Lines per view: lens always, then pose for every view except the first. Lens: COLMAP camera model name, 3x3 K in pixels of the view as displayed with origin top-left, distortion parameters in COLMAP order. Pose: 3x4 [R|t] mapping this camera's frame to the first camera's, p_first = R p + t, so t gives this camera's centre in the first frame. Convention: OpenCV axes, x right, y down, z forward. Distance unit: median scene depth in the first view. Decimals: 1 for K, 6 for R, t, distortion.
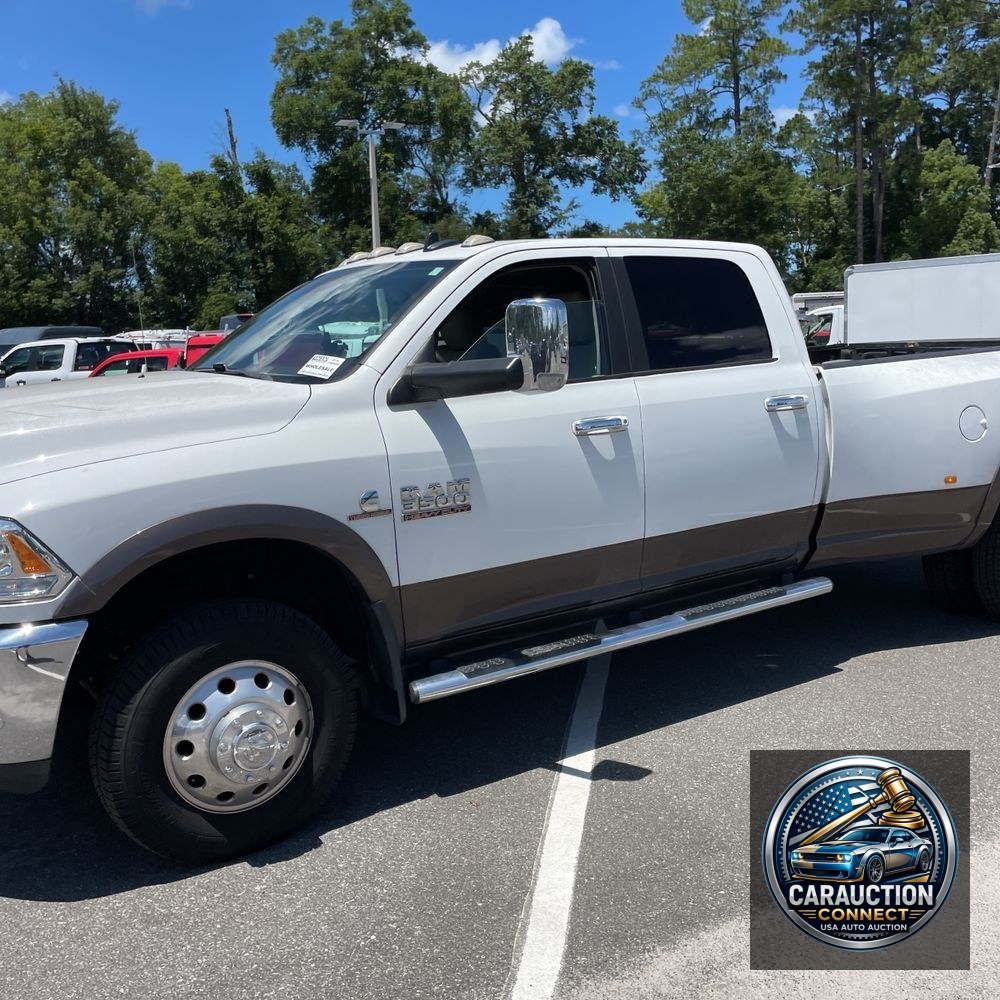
lens RADIAL K [[1024.8, 0, 503.8], [0, 1024.8, 474.2], [0, 0, 1]] dist [0.089119, -0.127570]
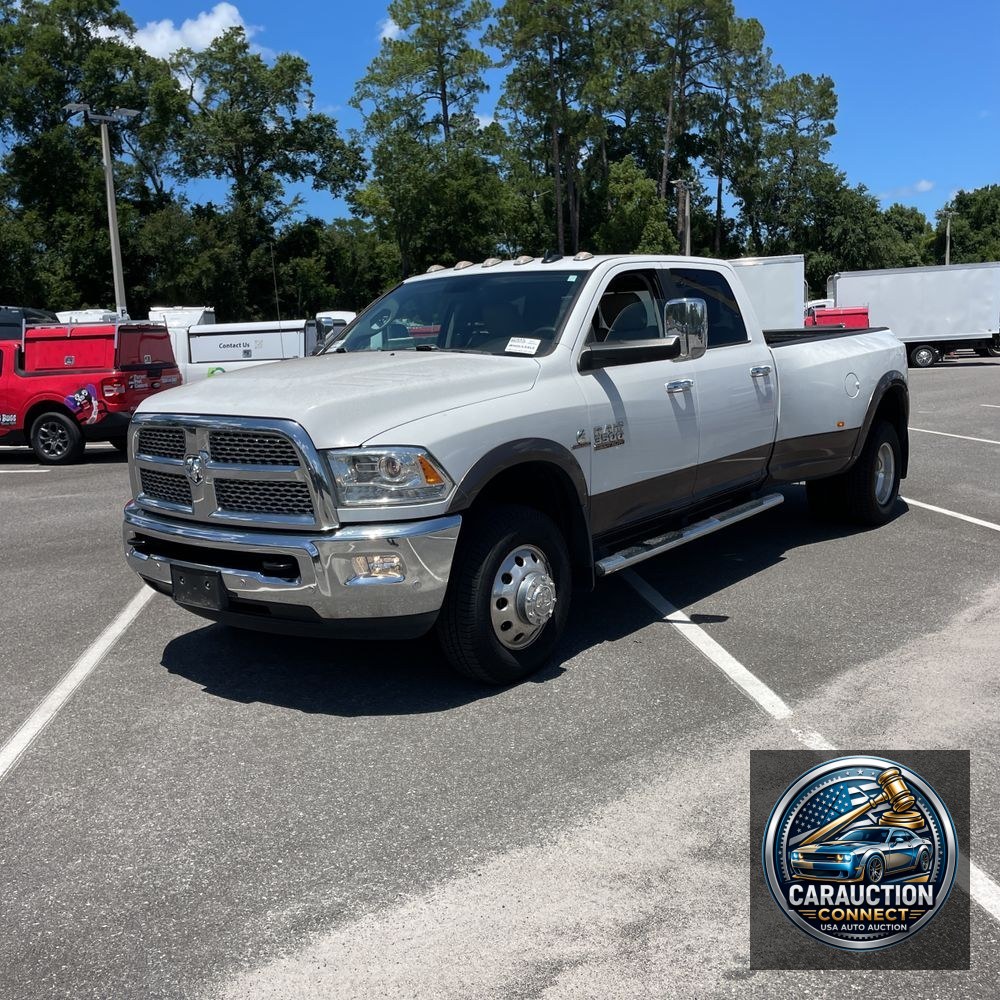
lens RADIAL K [[1021.3, 0, 522.9], [0, 1021.3, 464.8], [0, 0, 1]] dist [0.099315, -0.127798]
pose [[0.953295, -0.041356, 0.299196, -0.036677], [0.042689, 0.999086, 0.002084, 0.003415], [-0.299009, 0.010785, 0.954189, -0.020881]]
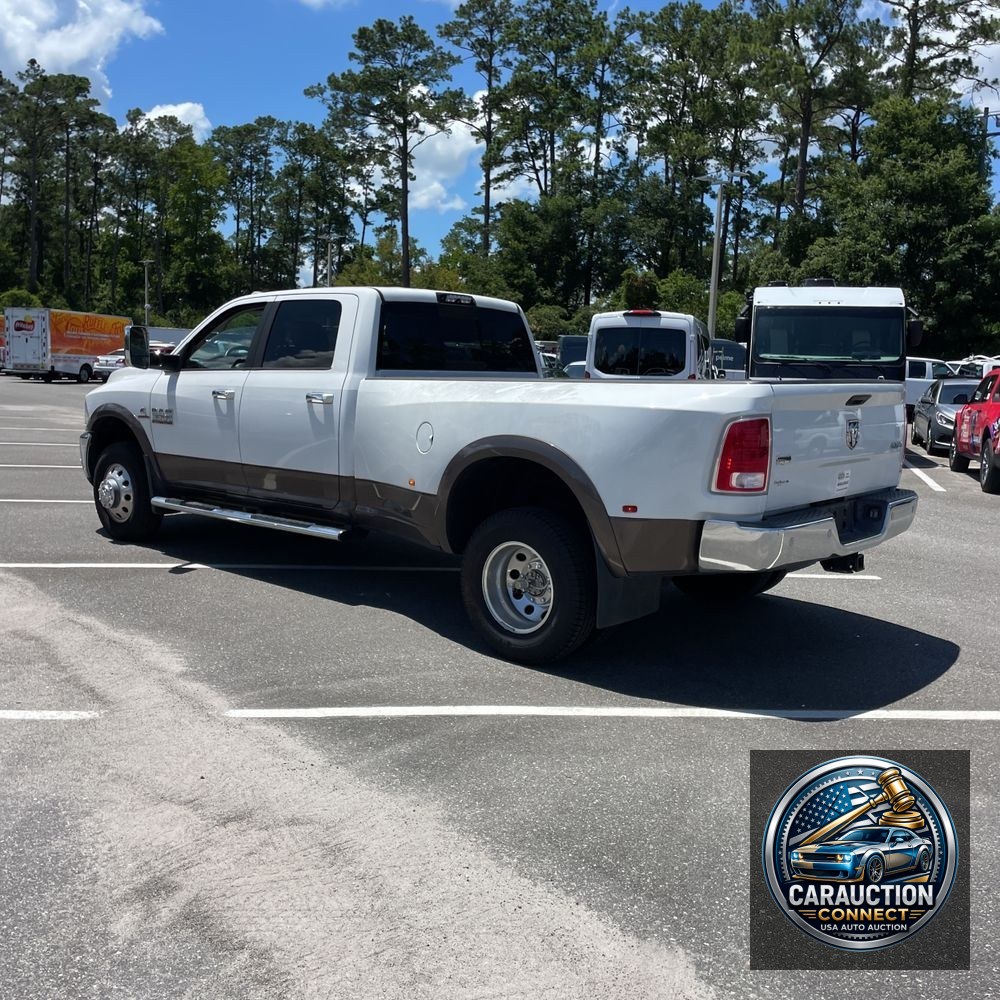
lens RADIAL K [[1024.8, 0, 503.8], [0, 1024.8, 474.2], [0, 0, 1]] dist [0.089119, -0.127570]
pose [[0.236434, 0.145670, -0.960666, 0.132960], [-0.159219, 0.981142, 0.109589, -0.012502], [0.958513, 0.127046, 0.255169, 0.068188]]
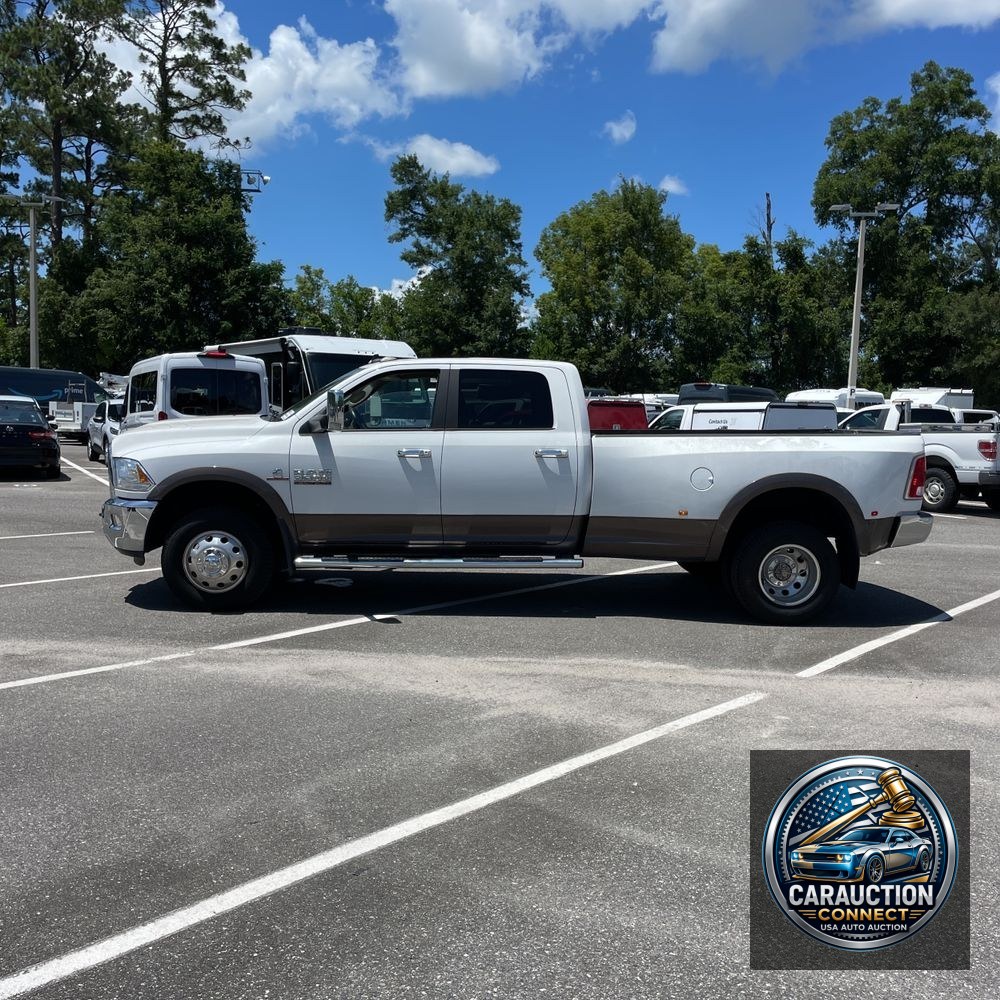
lens RADIAL K [[1039.9, 0, 510.8], [0, 1039.9, 483.1], [0, 0, 1]] dist [0.071479, -0.092045]
pose [[0.852506, 0.088929, -0.515098, 0.086549], [-0.117017, 0.992881, -0.022251, 0.002232], [0.509452, 0.079244, 0.856842, -0.042259]]
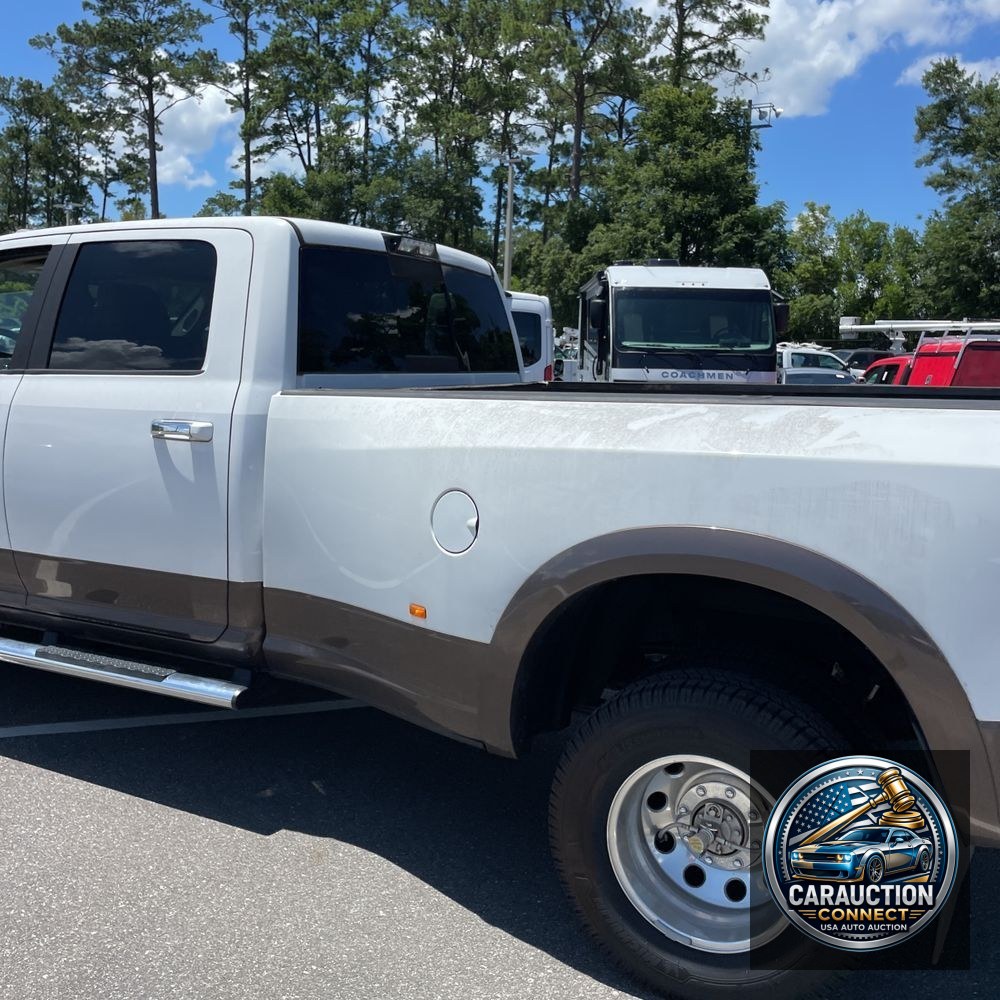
lens RADIAL K [[1024.8, 0, 503.8], [0, 1024.8, 474.2], [0, 0, 1]] dist [0.089119, -0.127570]
pose [[0.453539, 0.147270, -0.878985, 0.079311], [-0.152614, 0.984519, 0.086206, -0.010512], [0.878073, 0.095047, 0.468993, 0.065489]]
